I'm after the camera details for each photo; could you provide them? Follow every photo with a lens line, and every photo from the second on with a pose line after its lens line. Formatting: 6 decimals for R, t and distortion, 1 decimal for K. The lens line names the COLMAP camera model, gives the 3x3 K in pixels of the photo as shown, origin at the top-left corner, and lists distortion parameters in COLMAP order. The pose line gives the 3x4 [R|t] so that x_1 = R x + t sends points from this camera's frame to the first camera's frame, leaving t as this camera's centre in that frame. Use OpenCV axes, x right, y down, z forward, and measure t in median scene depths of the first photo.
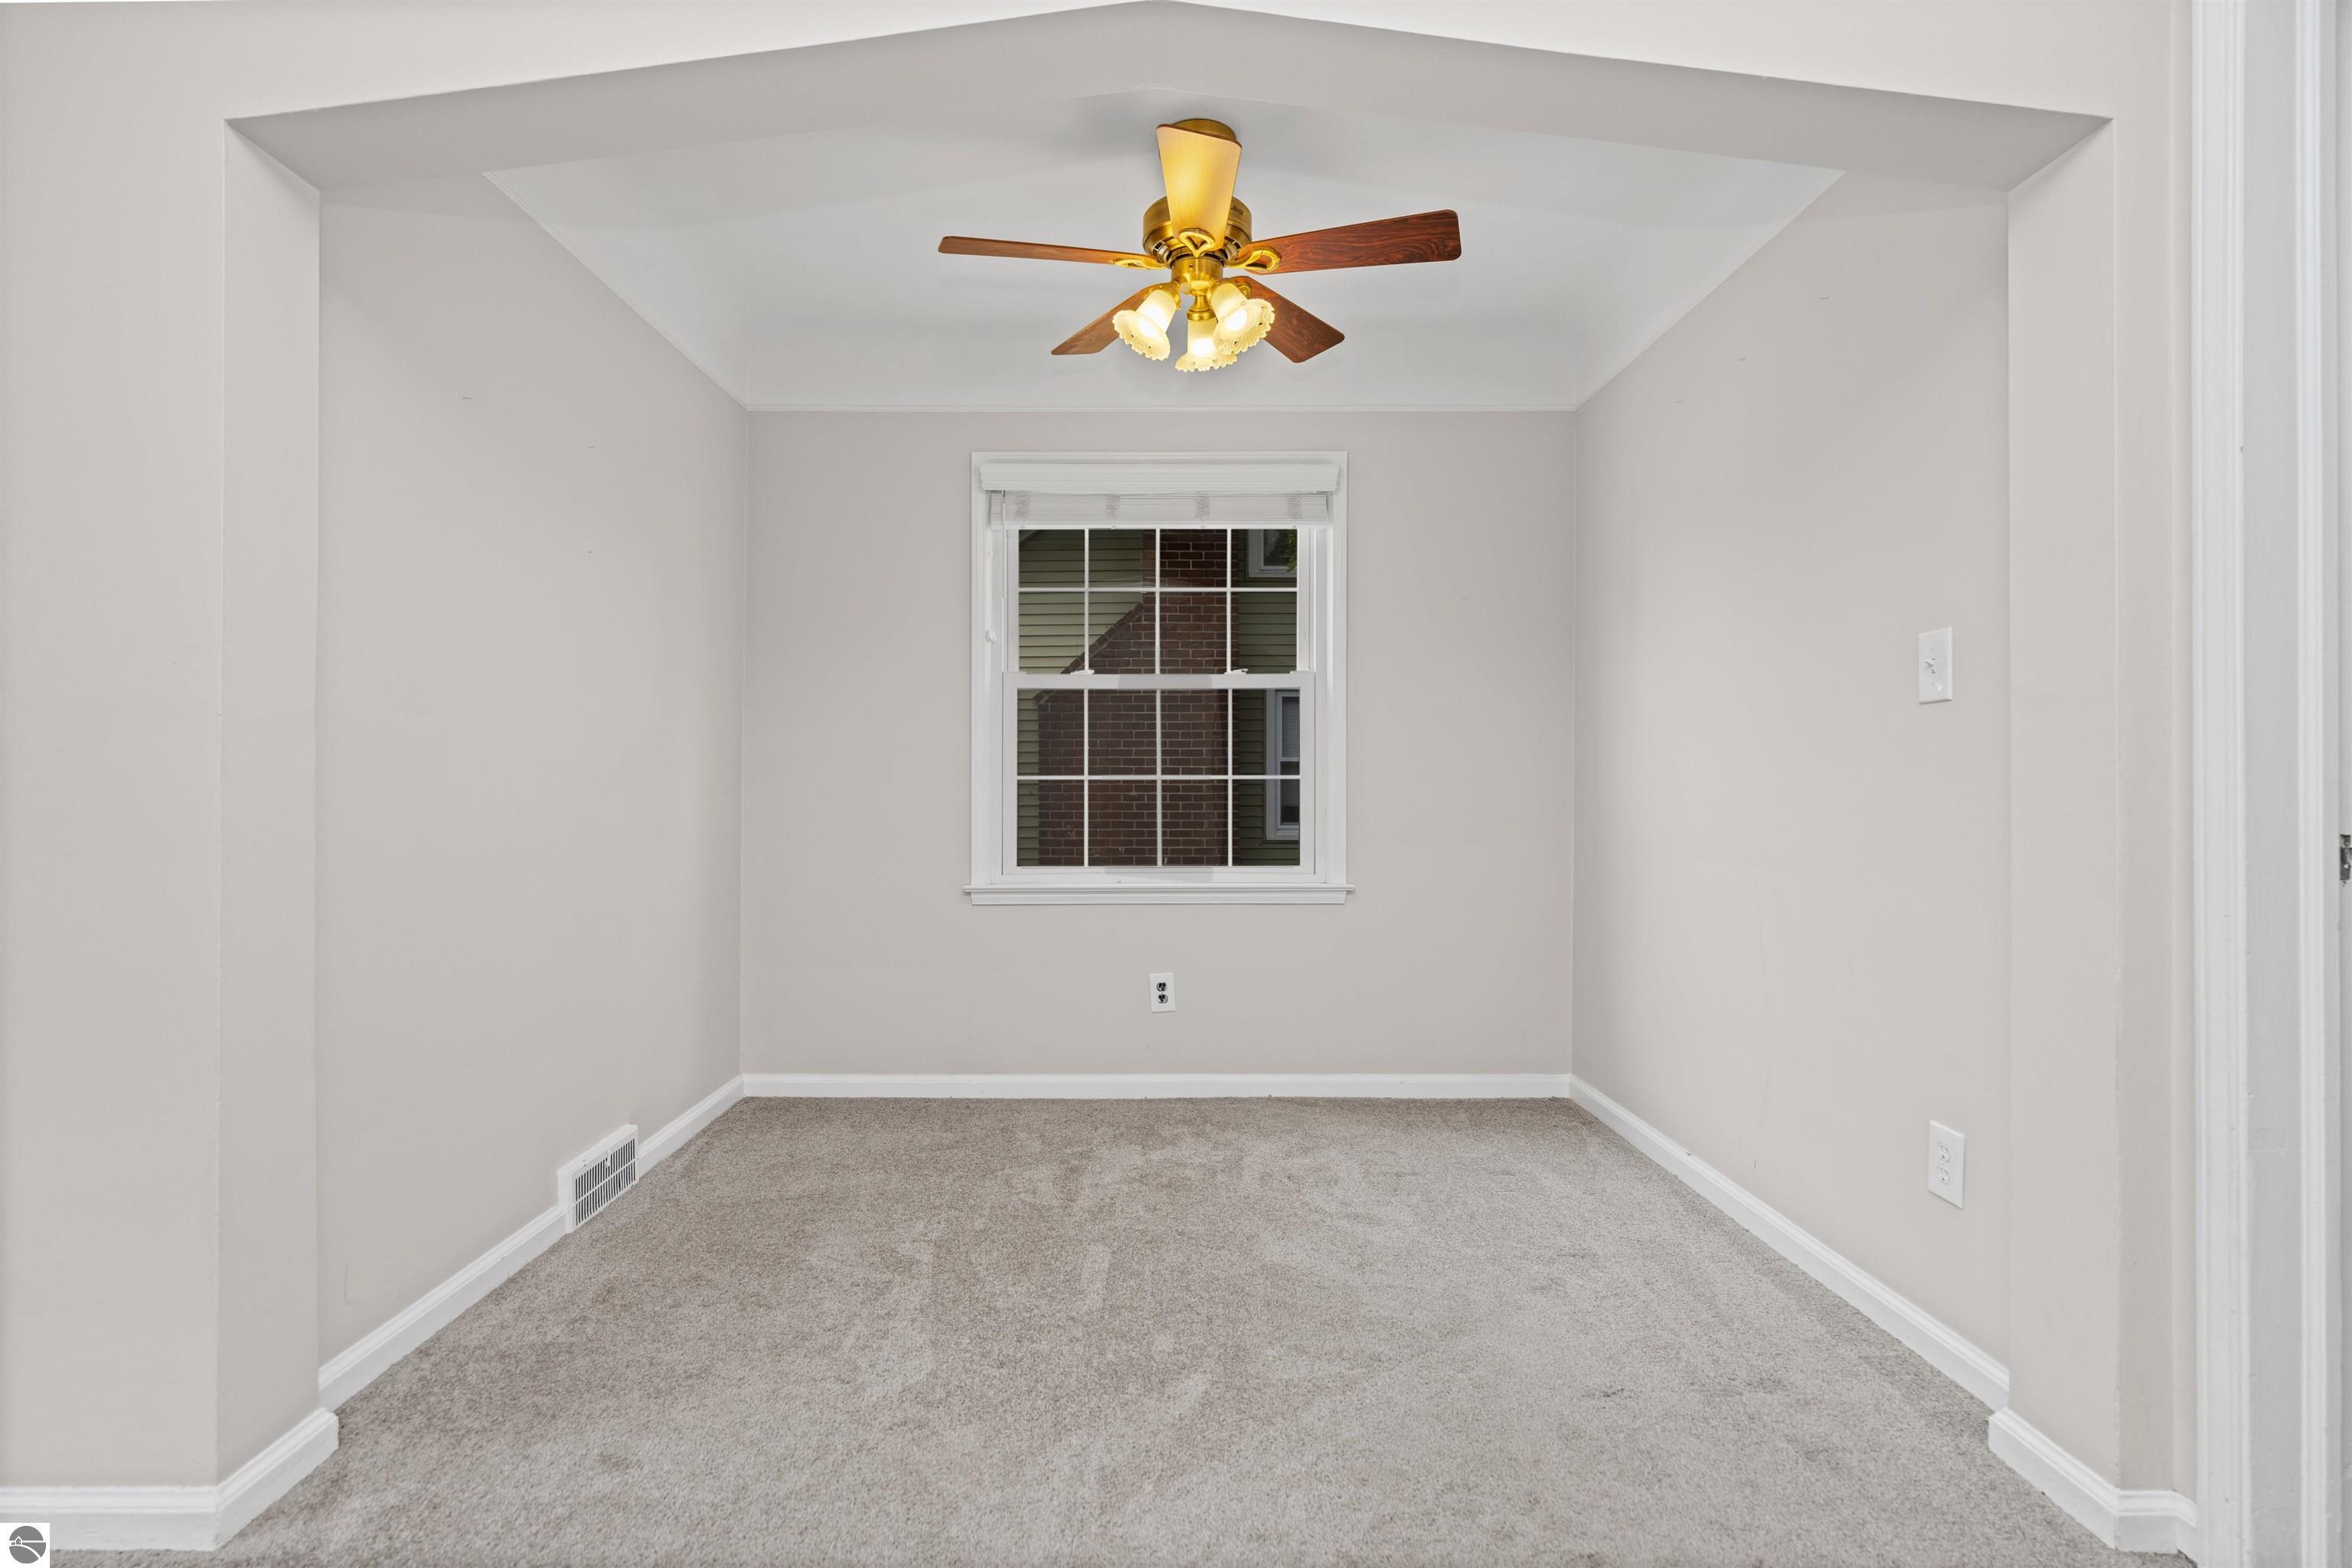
lens RADIAL K [[1133.0, 0, 1158.8], [0, 1133.0, 776.3], [0, 0, 1]] dist [-0.000049, -0.003557]
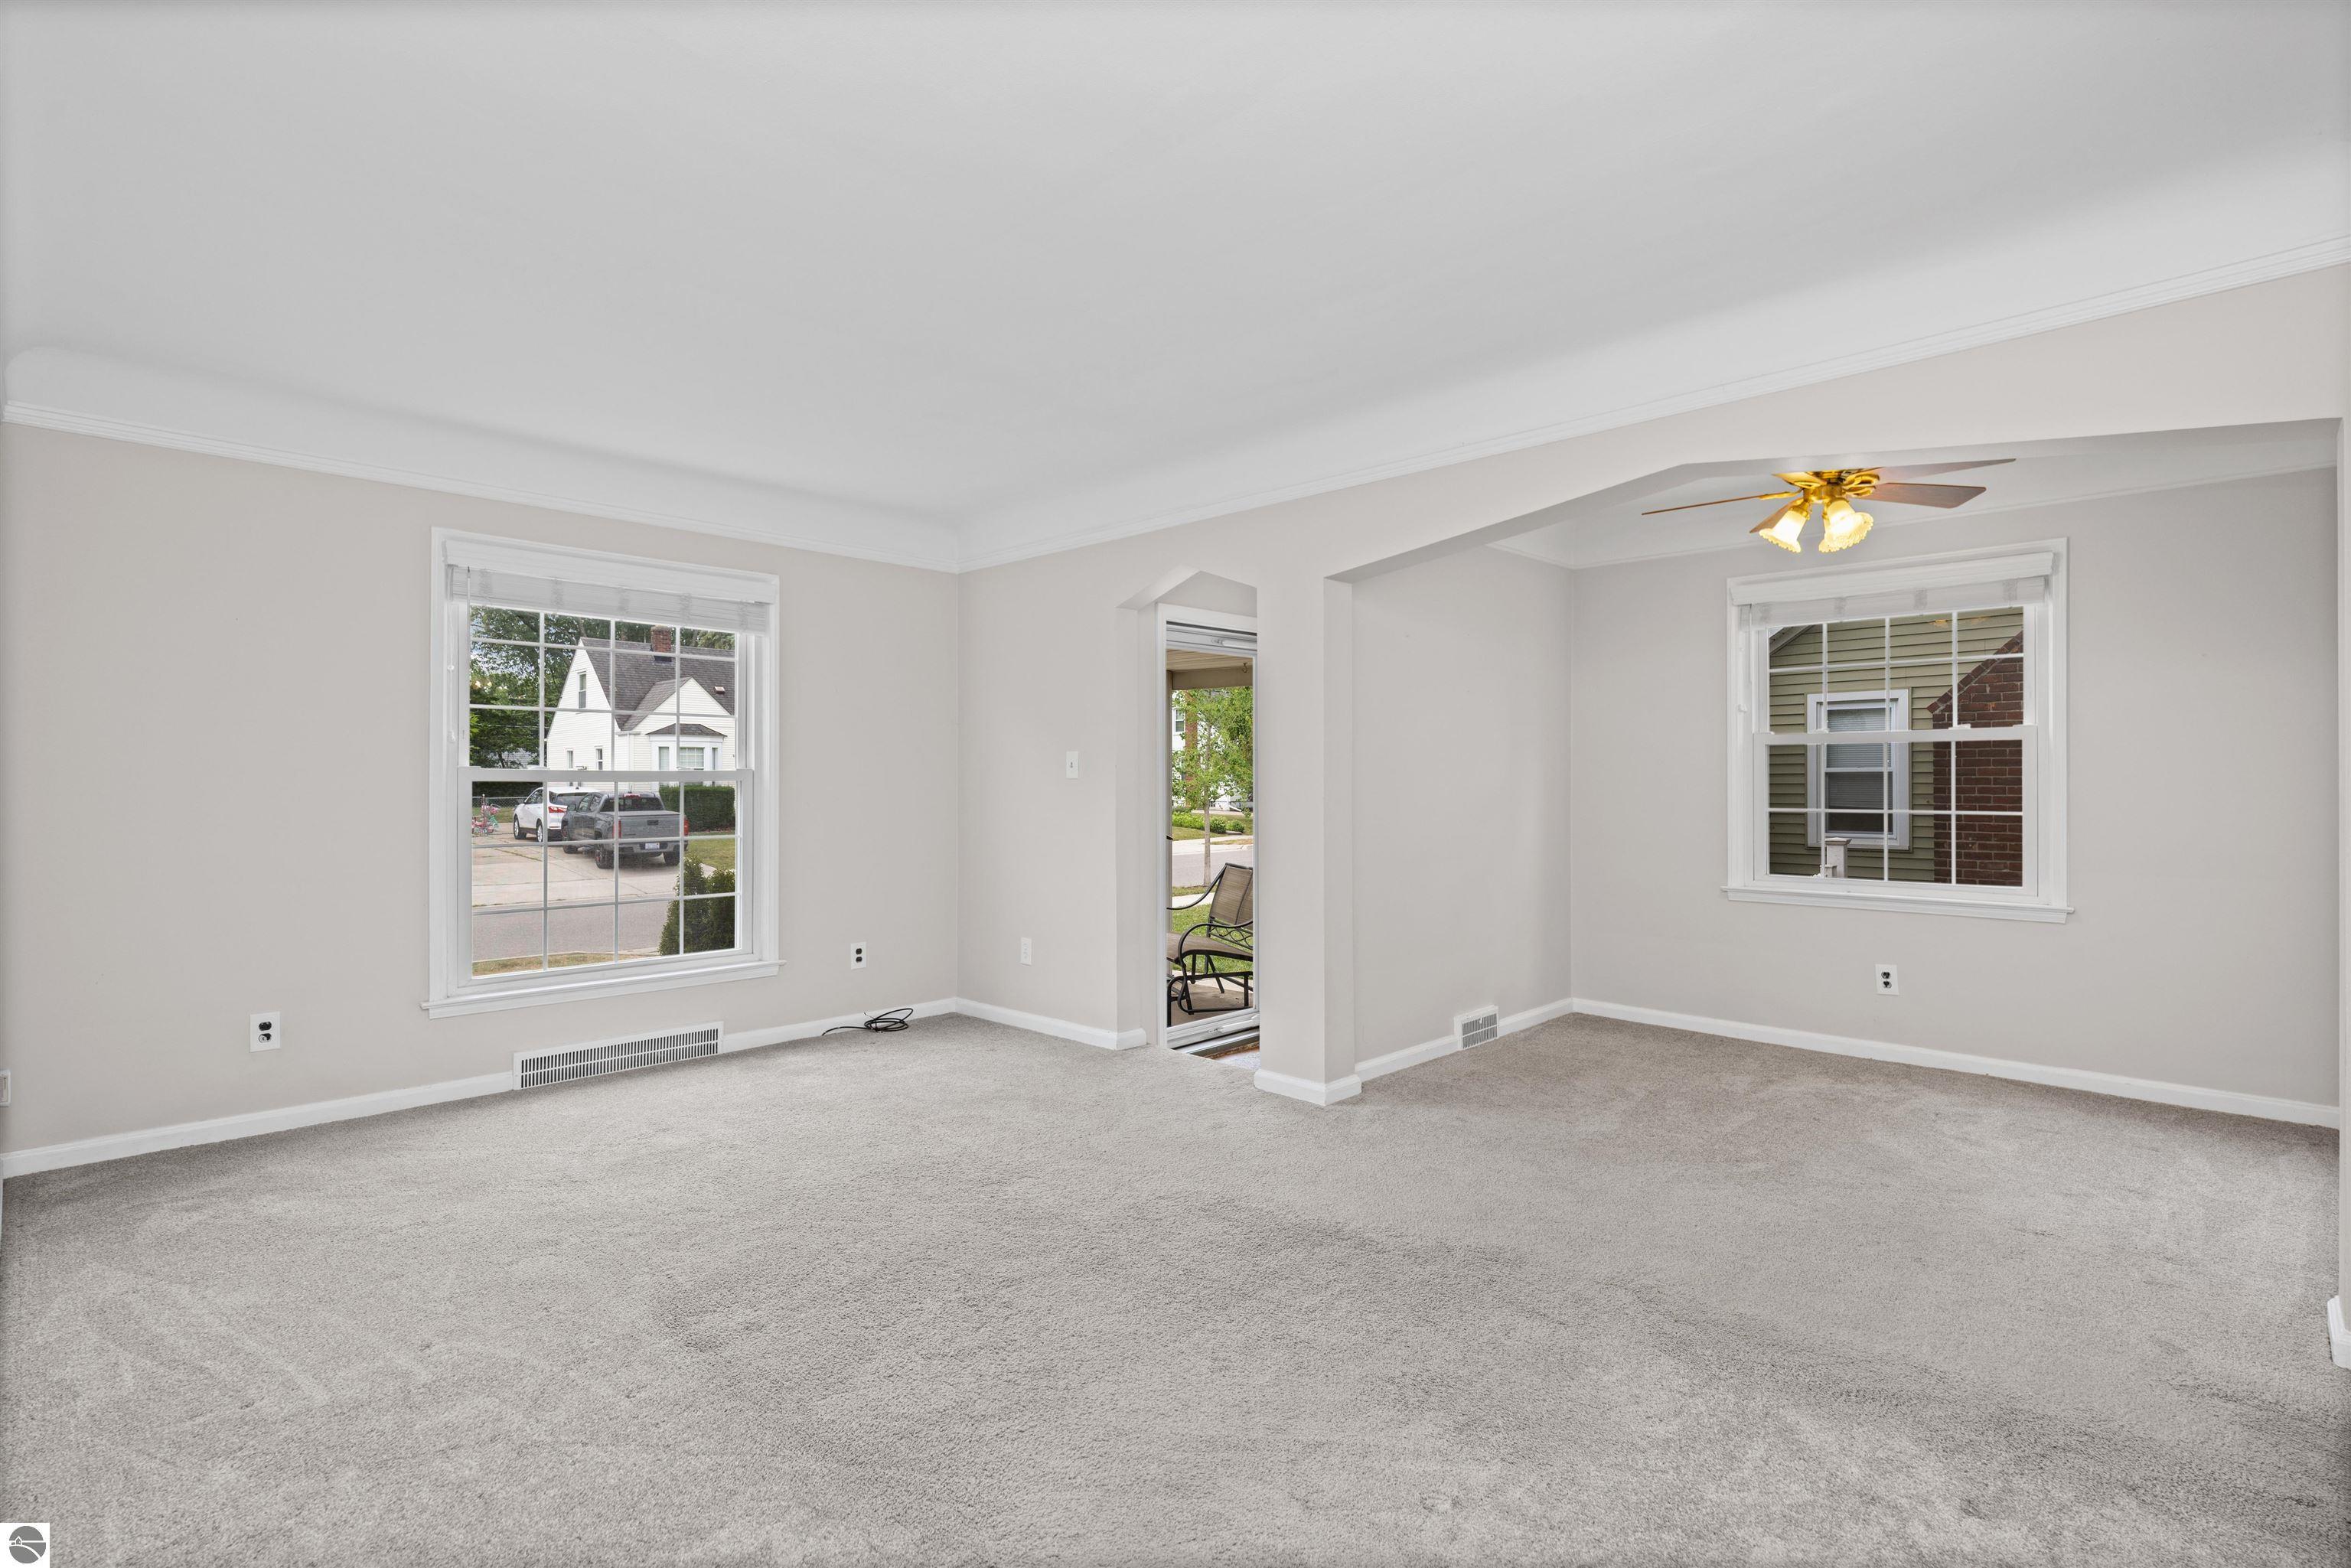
lens RADIAL K [[1132.5, 0, 1153.2], [0, 1132.5, 776.2], [0, 0, 1]] dist [-0.000049, -0.003557]
pose [[0.699510, -0.002708, -0.714618, 0.343645], [0.008047, 0.999959, 0.004088, -0.052615], [0.714578, -0.008610, 0.699503, -0.498762]]
